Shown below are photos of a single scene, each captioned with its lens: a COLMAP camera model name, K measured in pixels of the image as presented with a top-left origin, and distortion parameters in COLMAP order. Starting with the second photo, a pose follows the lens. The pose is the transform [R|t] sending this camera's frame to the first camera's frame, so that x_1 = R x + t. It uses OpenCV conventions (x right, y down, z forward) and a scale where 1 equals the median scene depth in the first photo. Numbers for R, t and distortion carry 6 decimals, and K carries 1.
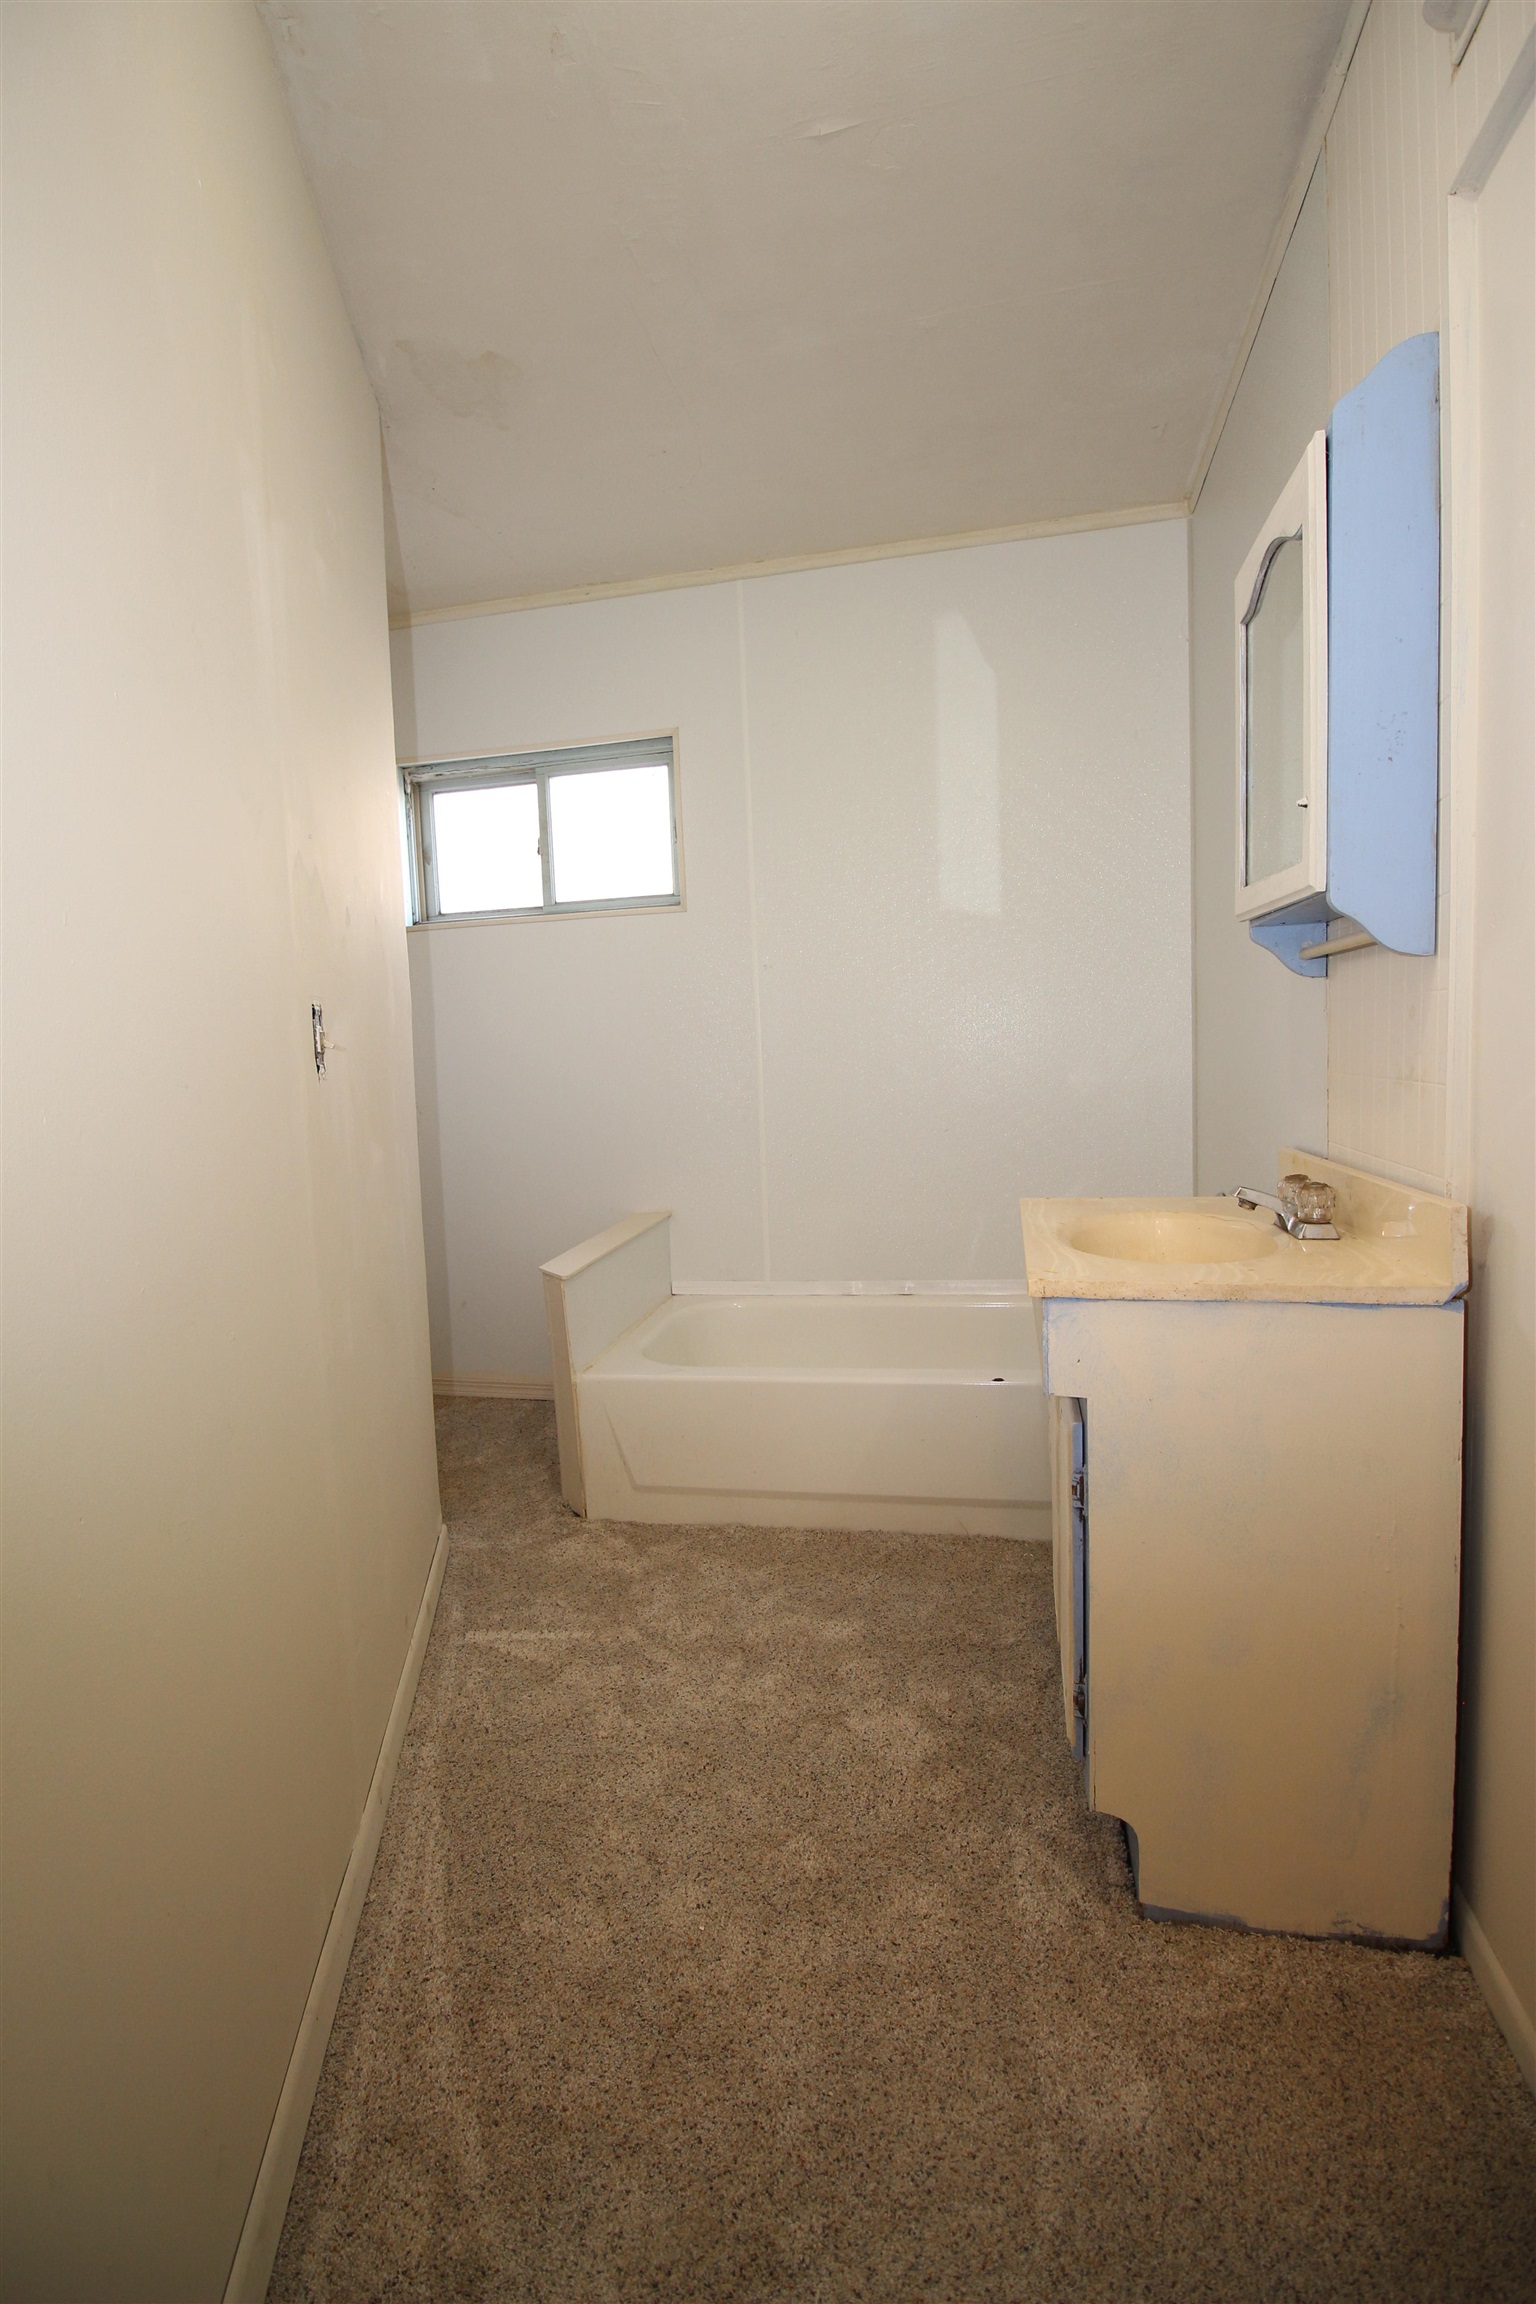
lens RADIAL K [[1094.5, 0, 766.7], [0, 1094.5, 1141.8], [0, 0, 1]] dist [-0.002386, -0.007154]
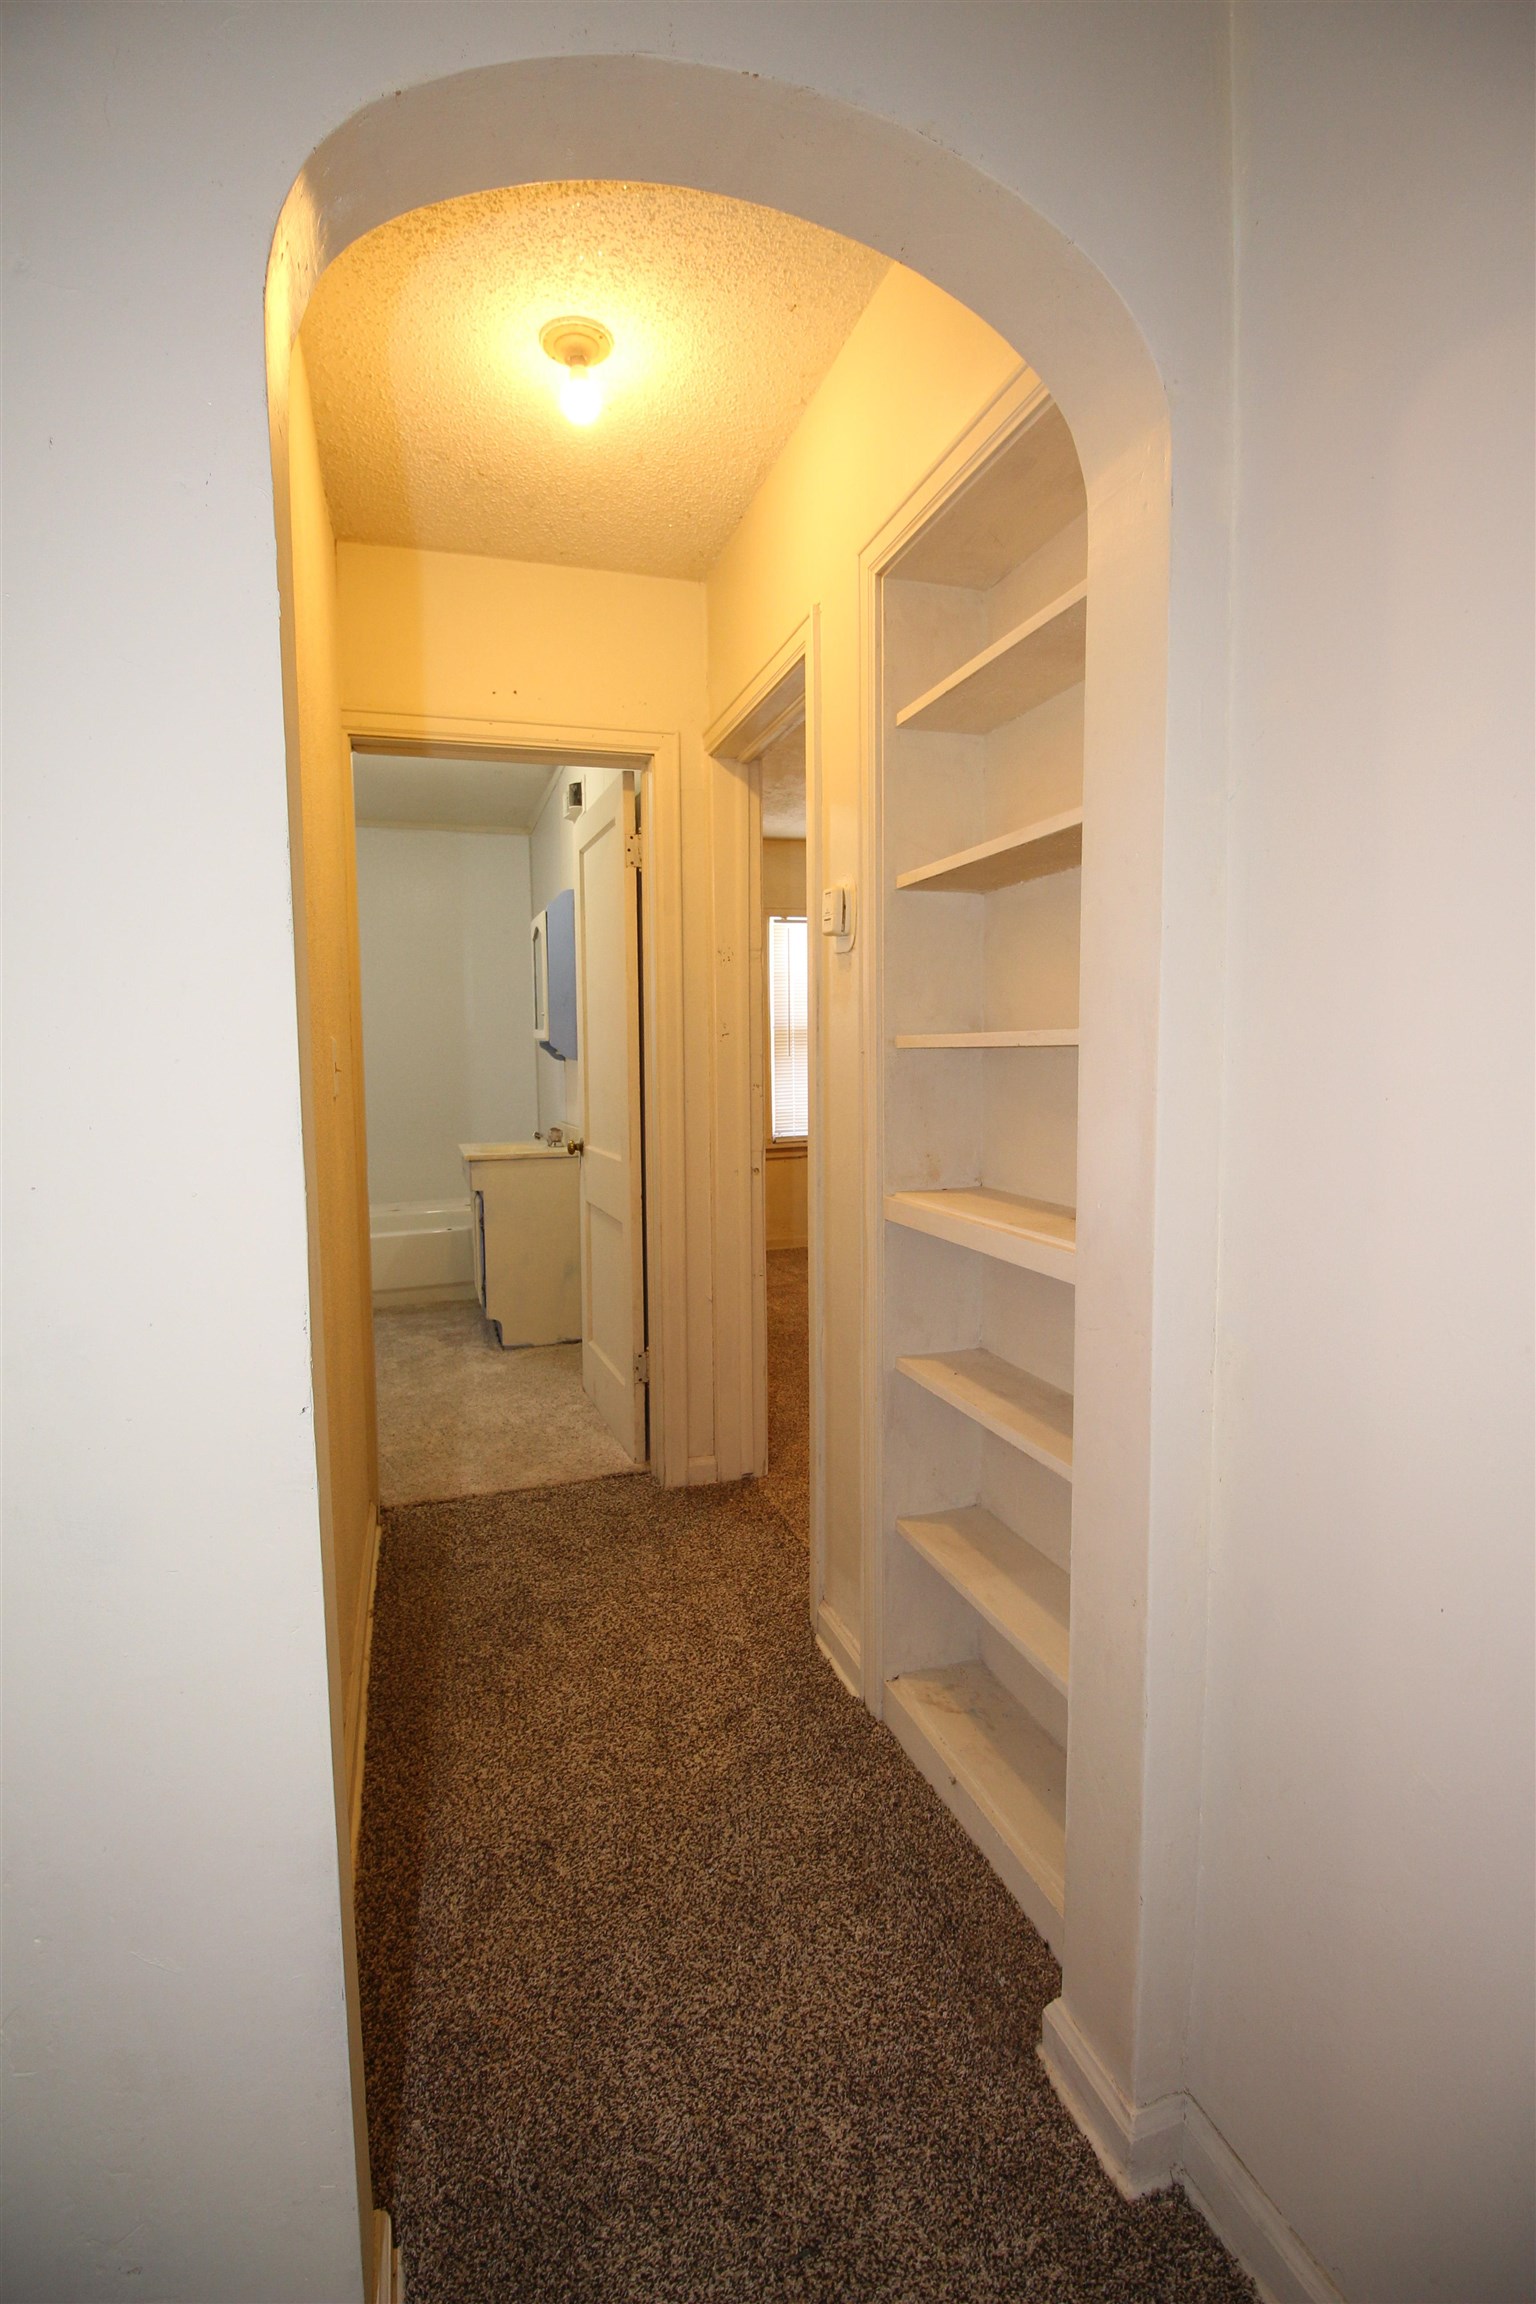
lens RADIAL K [[1094.5, 0, 766.7], [0, 1094.5, 1141.8], [0, 0, 1]] dist [-0.002386, -0.007154]
pose [[0.867804, -0.017274, 0.496607, -0.588339], [0.023537, 0.999703, -0.006356, 0.120893], [-0.496349, 0.017205, 0.867952, -2.241919]]
